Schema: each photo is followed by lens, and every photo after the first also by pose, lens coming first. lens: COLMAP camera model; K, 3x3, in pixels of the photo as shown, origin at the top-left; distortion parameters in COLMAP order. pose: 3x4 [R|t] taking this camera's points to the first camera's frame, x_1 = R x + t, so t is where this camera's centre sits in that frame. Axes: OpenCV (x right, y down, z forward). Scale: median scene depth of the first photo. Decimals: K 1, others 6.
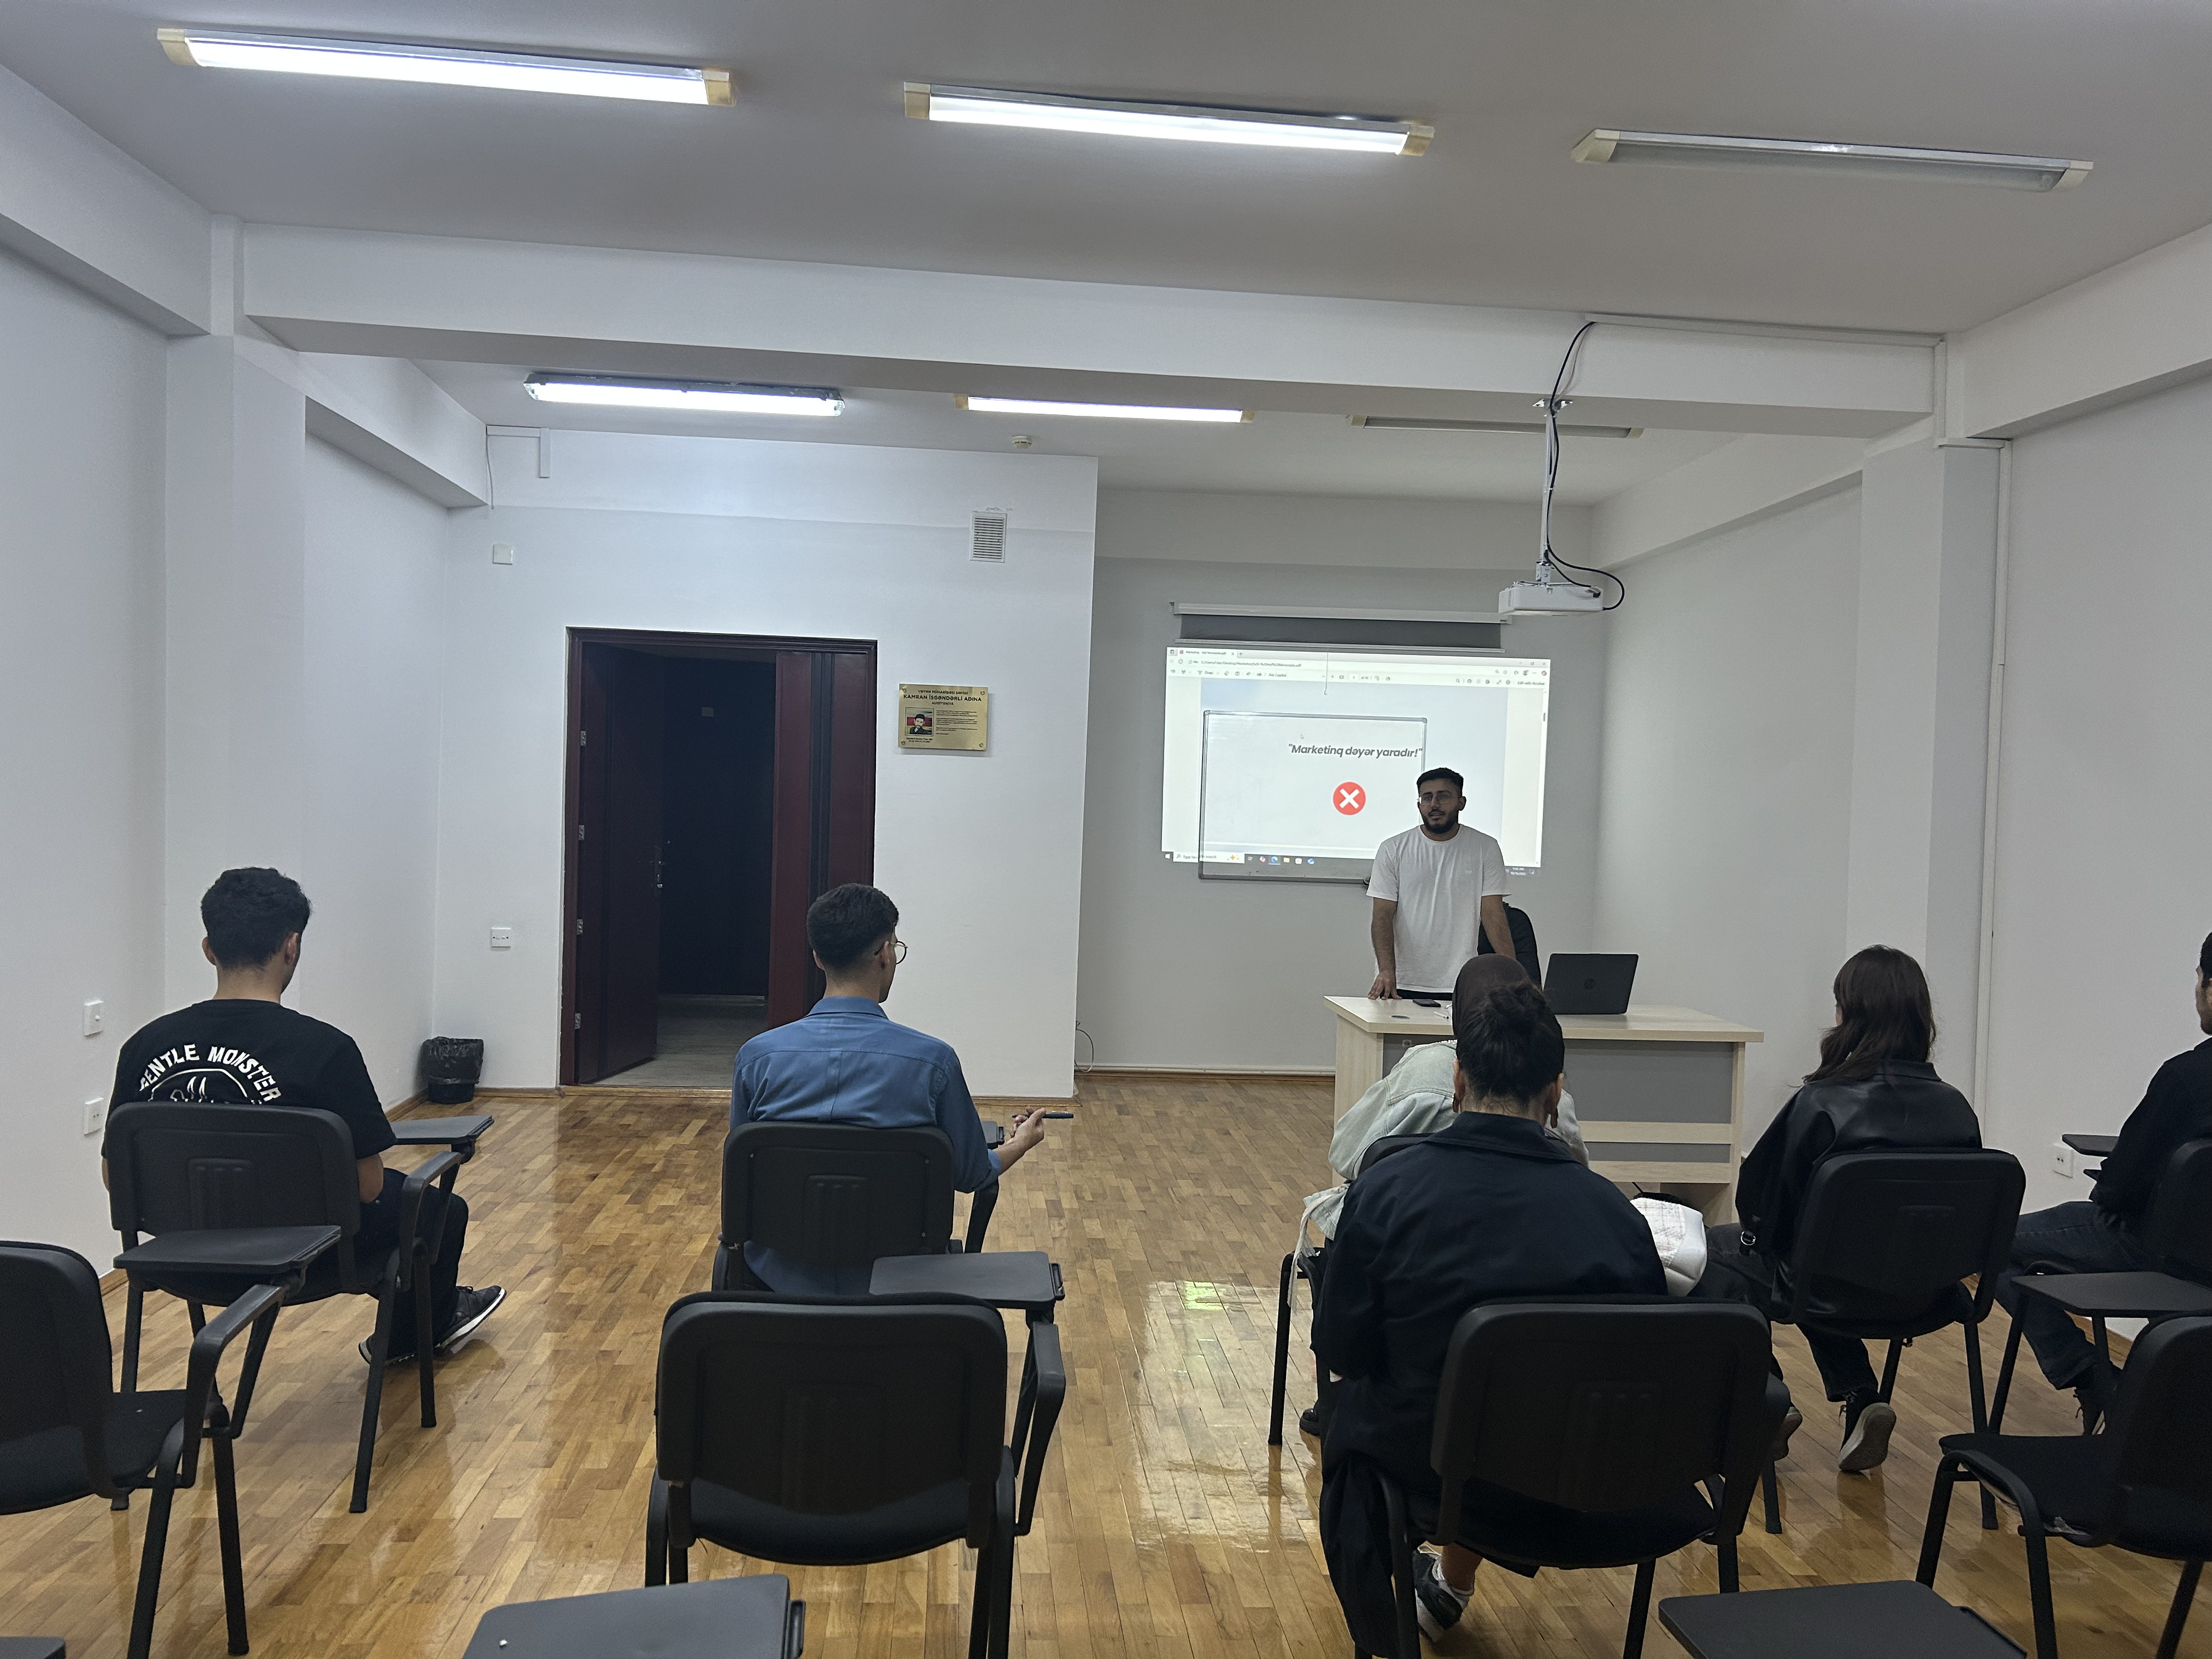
lens RADIAL K [[1675.5, 0, 1099.7], [0, 1675.5, 834.9], [0, 0, 1]] dist [0.067469, -0.074031]
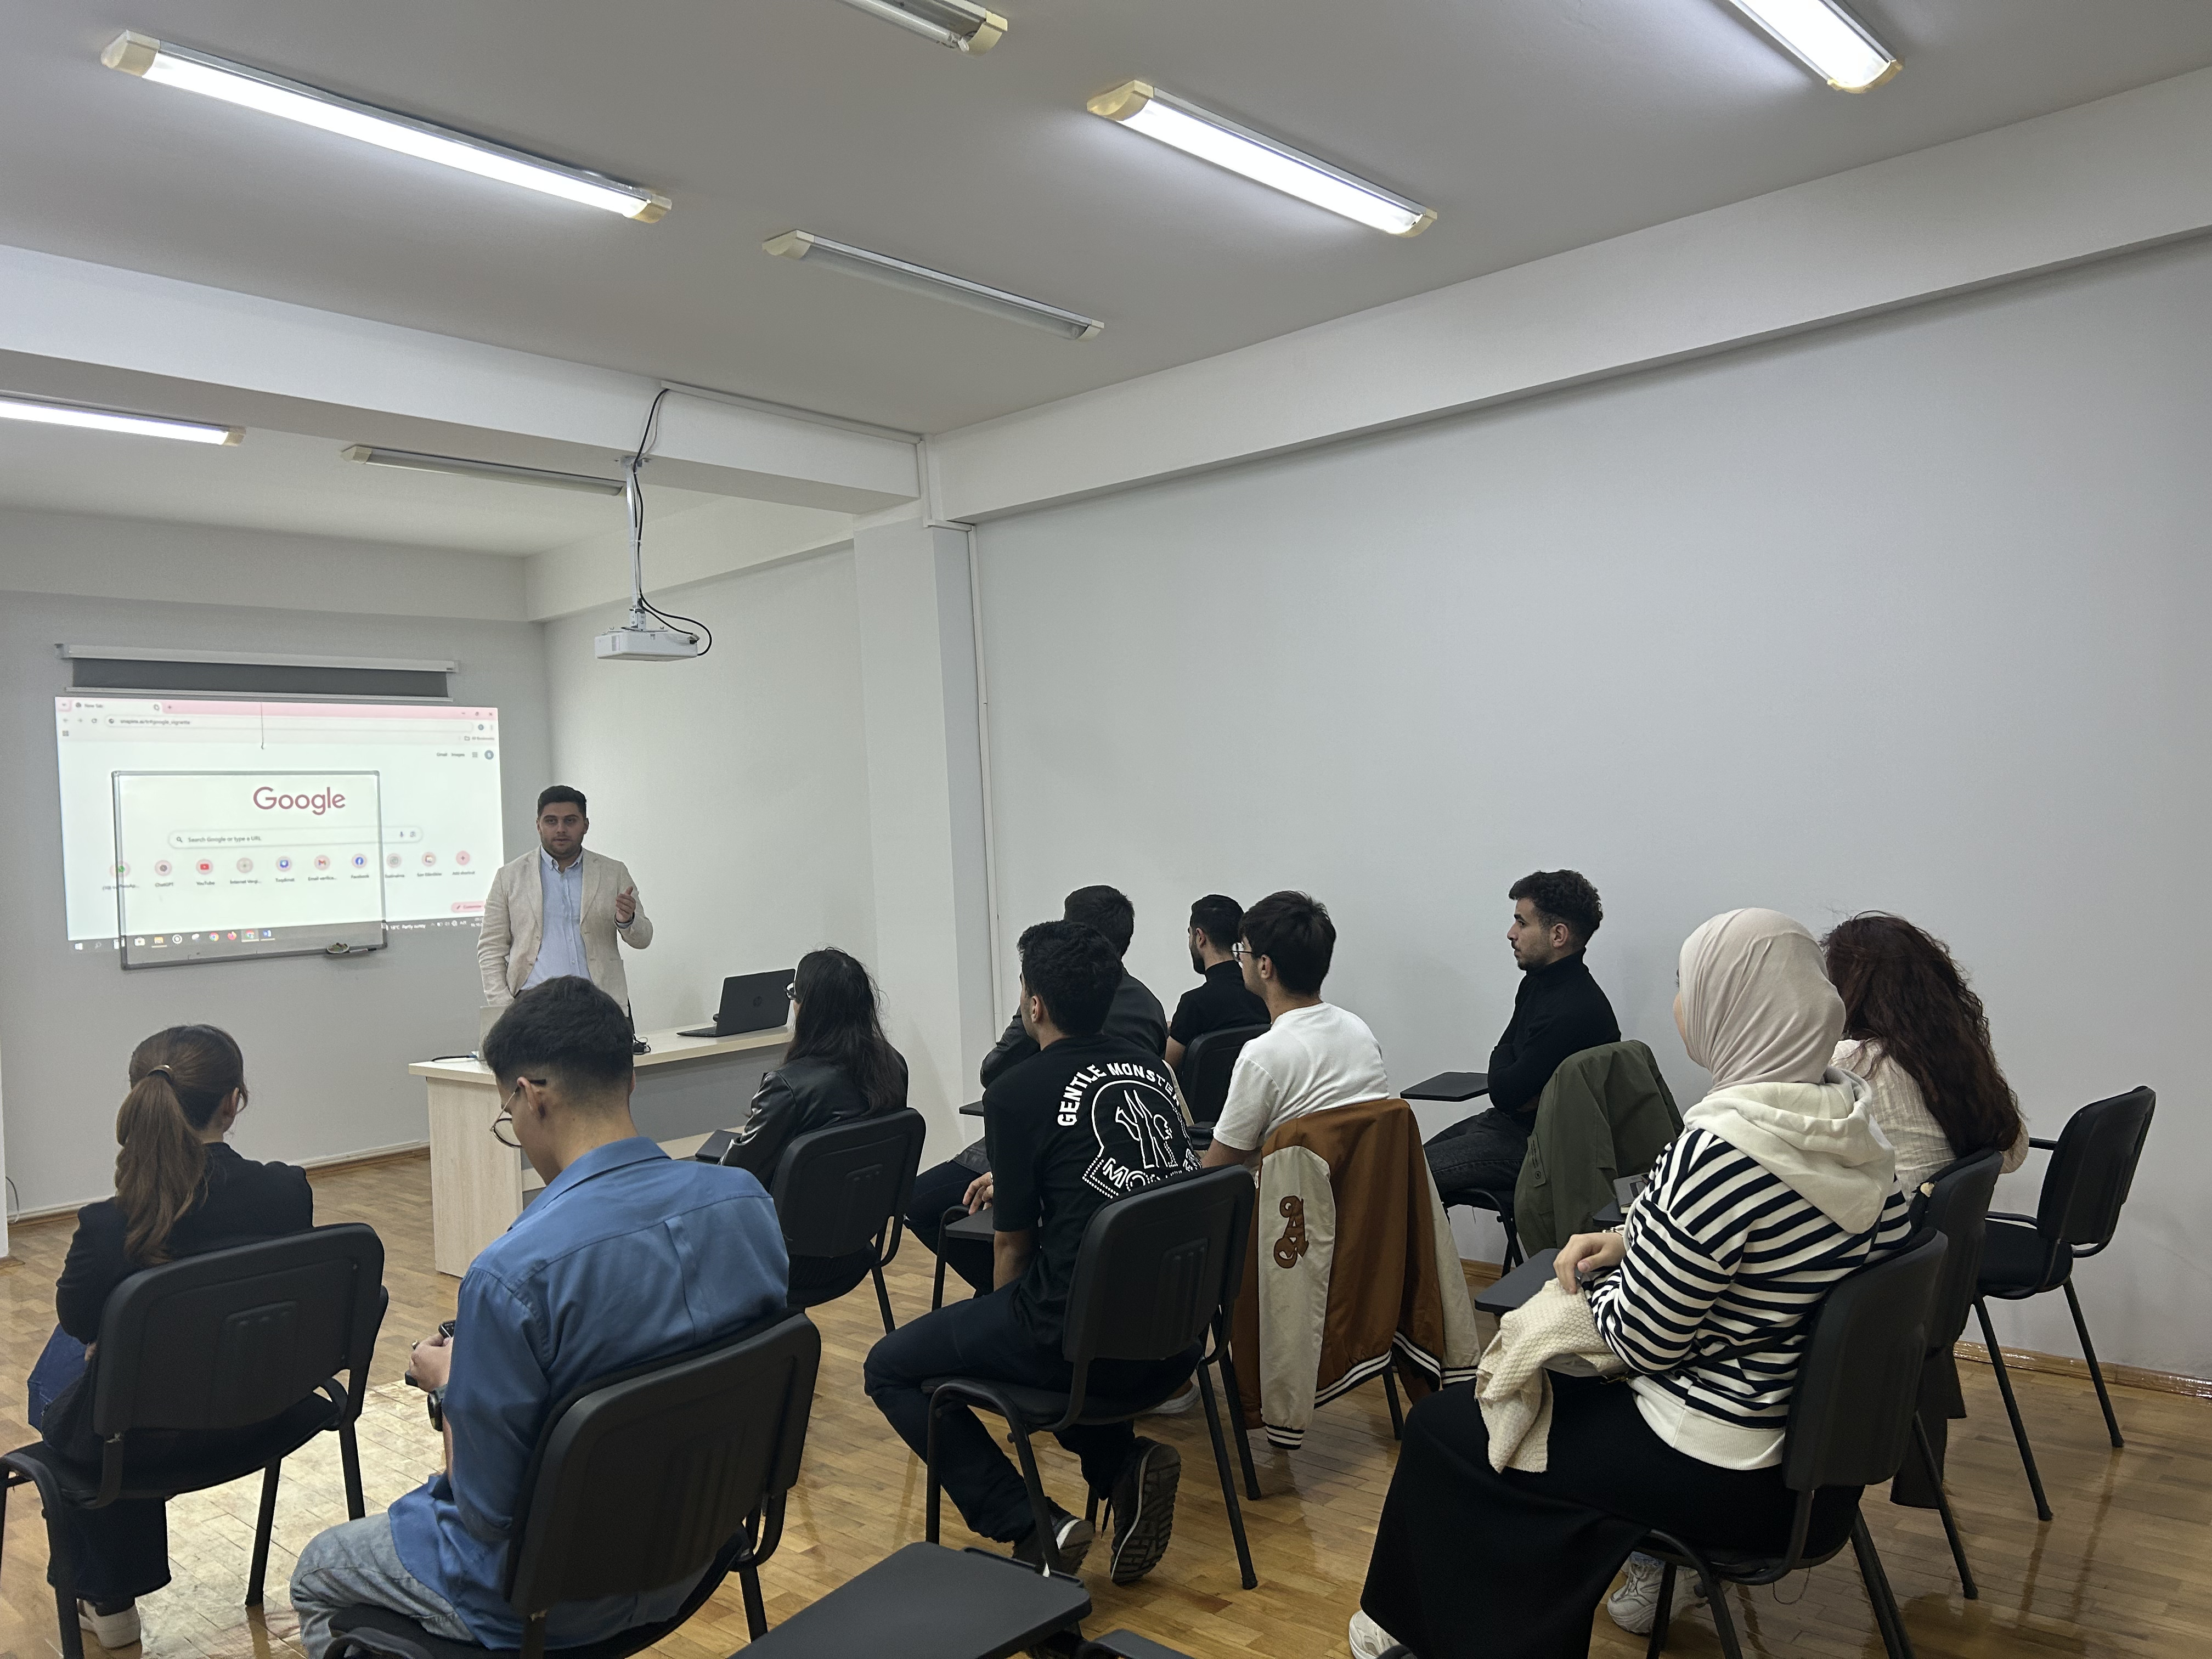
lens RADIAL K [[1687.4, 0, 1093.6], [0, 1687.4, 812.3], [0, 0, 1]] dist [0.074468, -0.097337]
pose [[0.724973, -0.056940, 0.686419, -0.265493], [0.089485, 0.995917, -0.011896, 0.001537], [-0.682939, 0.070048, 0.727109, 0.048105]]
